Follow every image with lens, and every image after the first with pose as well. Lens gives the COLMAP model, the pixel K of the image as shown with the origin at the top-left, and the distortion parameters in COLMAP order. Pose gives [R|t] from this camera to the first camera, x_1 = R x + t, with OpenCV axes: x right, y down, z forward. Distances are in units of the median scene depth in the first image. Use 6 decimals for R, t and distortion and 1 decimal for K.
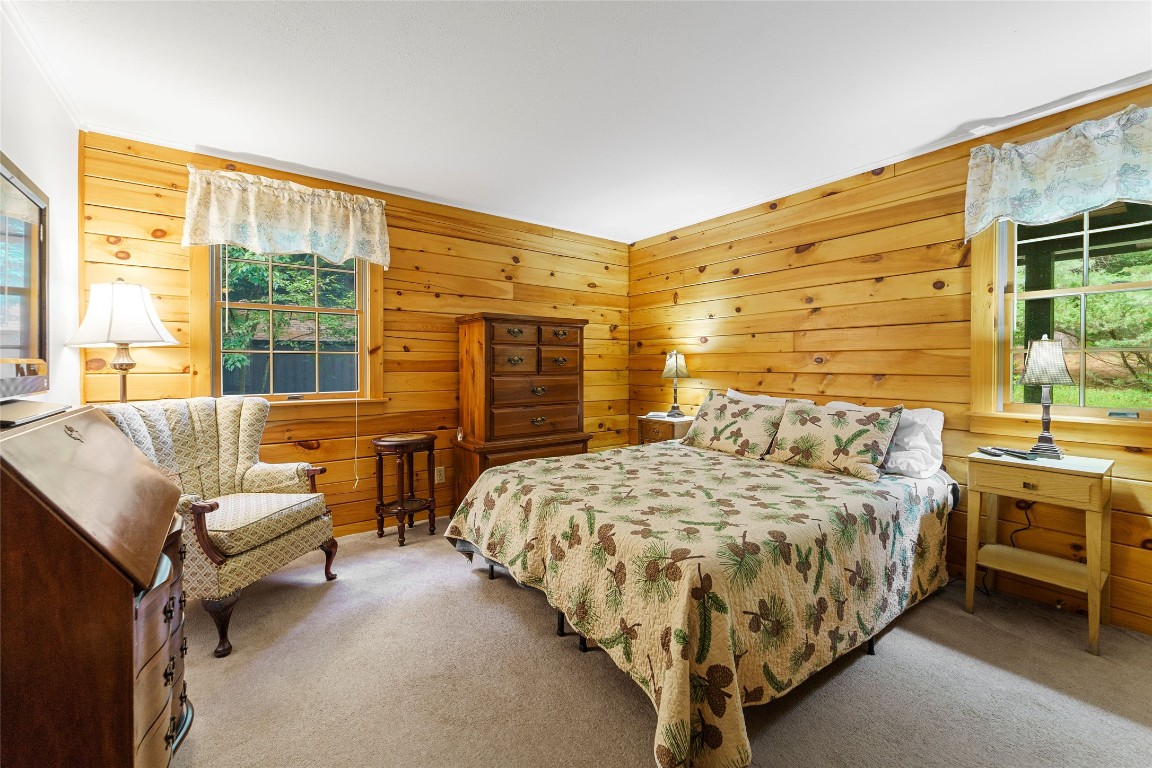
lens RADIAL K [[472.5, 0, 575.1], [0, 472.5, 360.1], [0, 0, 1]] dist [-0.000247, -0.001320]
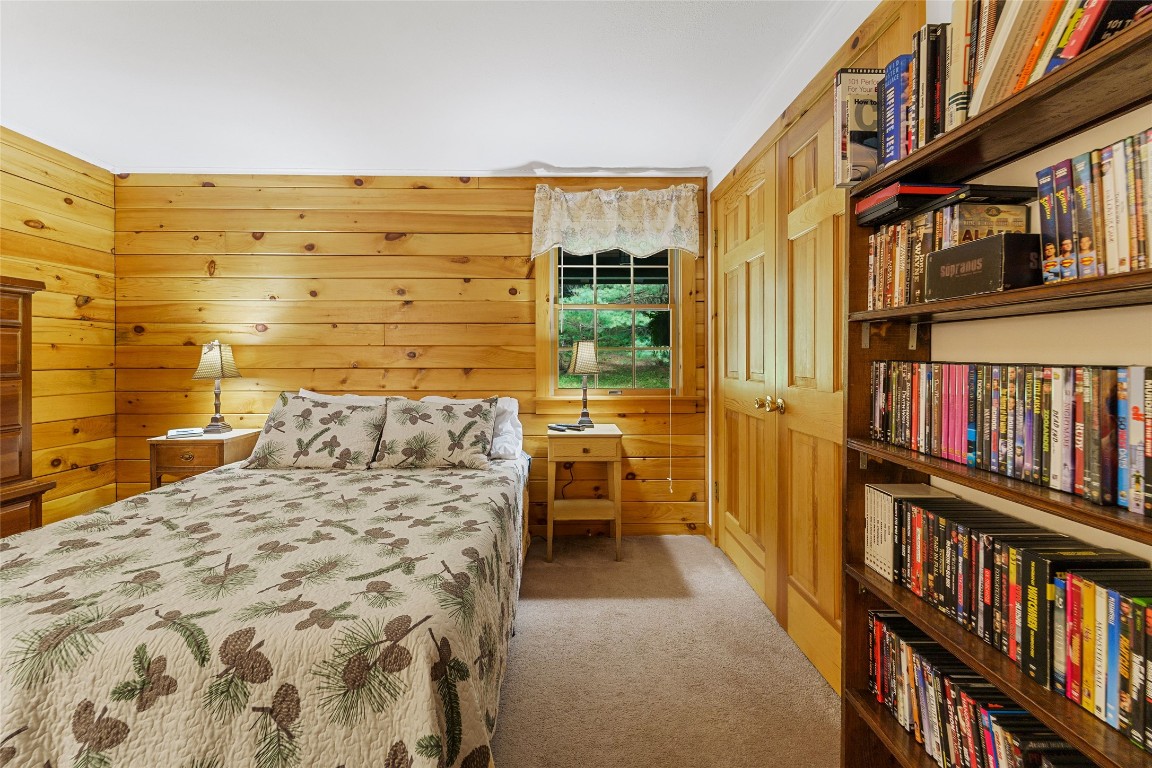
lens RADIAL K [[472.5, 0, 575.1], [0, 472.5, 360.1], [0, 0, 1]] dist [-0.000247, -0.001320]
pose [[0.564401, -0.003168, 0.825495, -0.119423], [-0.006086, 0.999949, 0.007998, 0.000913], [-0.825478, -0.009538, 0.564353, 0.216939]]
